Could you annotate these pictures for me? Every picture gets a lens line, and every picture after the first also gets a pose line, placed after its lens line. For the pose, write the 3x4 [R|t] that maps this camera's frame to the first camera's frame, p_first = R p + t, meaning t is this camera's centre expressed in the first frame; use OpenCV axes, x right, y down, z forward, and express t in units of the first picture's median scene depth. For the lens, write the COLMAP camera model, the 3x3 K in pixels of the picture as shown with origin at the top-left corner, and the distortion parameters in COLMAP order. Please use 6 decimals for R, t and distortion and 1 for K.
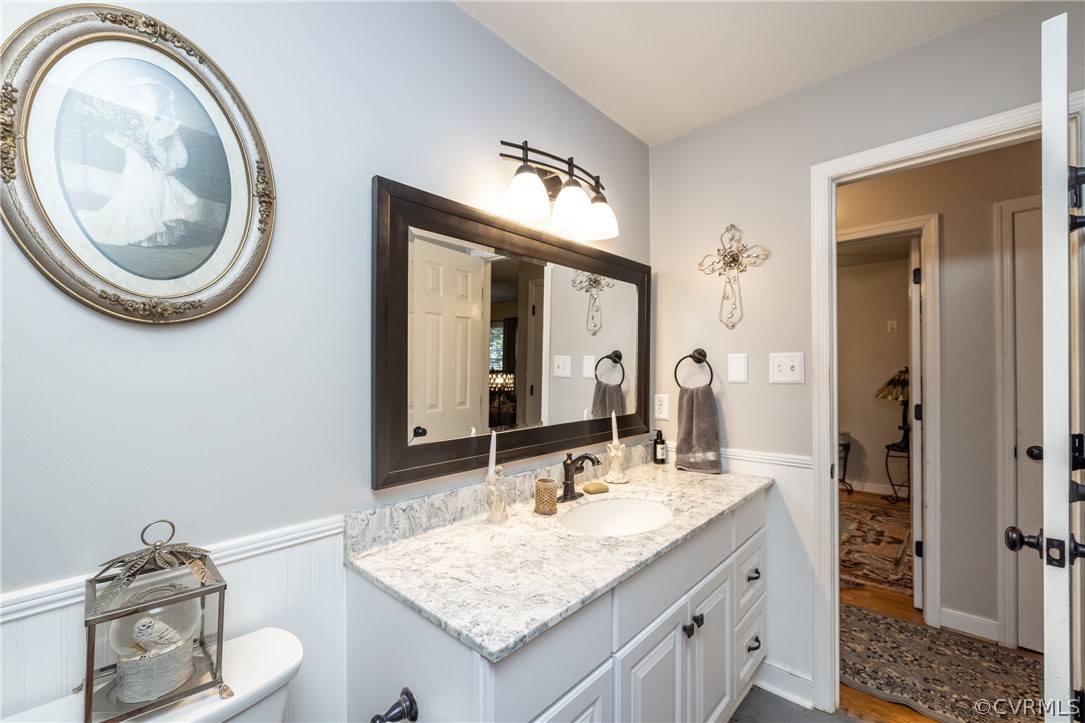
lens RADIAL K [[462.8, 0, 545.2], [0, 462.8, 356.8], [0, 0, 1]] dist [-0.003095, -0.000644]
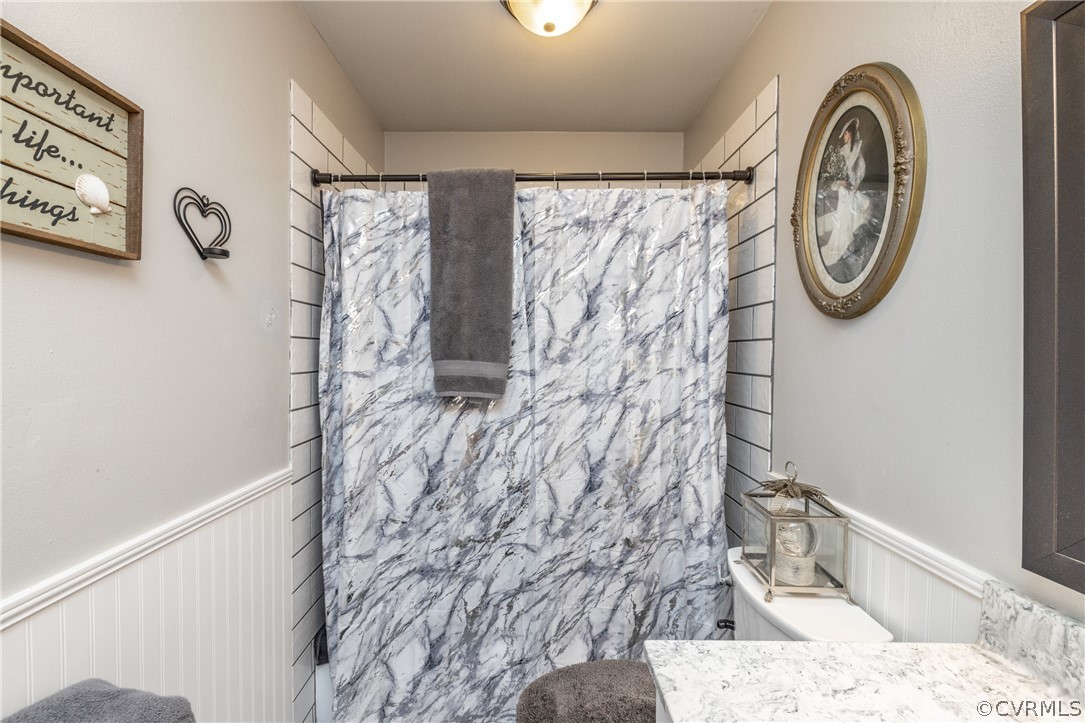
lens RADIAL K [[462.8, 0, 530.1], [0, 462.8, 363.3], [0, 0, 1]] dist [-0.003095, -0.000644]
pose [[-0.759514, -0.002445, -0.650487, 0.449814], [0.001961, 0.999980, -0.006049, 0.041055], [0.650489, -0.005870, -0.759493, 1.018717]]
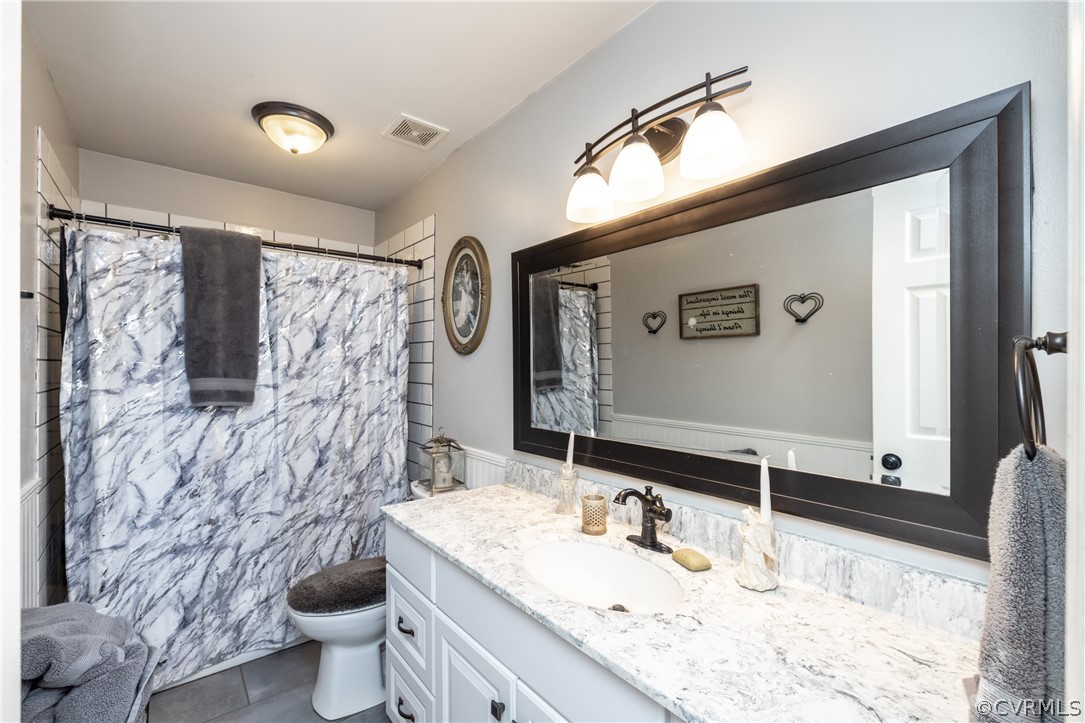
lens RADIAL K [[462.8, 0, 528.4], [0, 462.8, 362.2], [0, 0, 1]] dist [-0.003095, -0.000644]
pose [[-0.177479, -0.018426, -0.983952, 1.185948], [0.015642, 0.999646, -0.021541, 0.021878], [0.984000, -0.019214, -0.177128, 1.318316]]
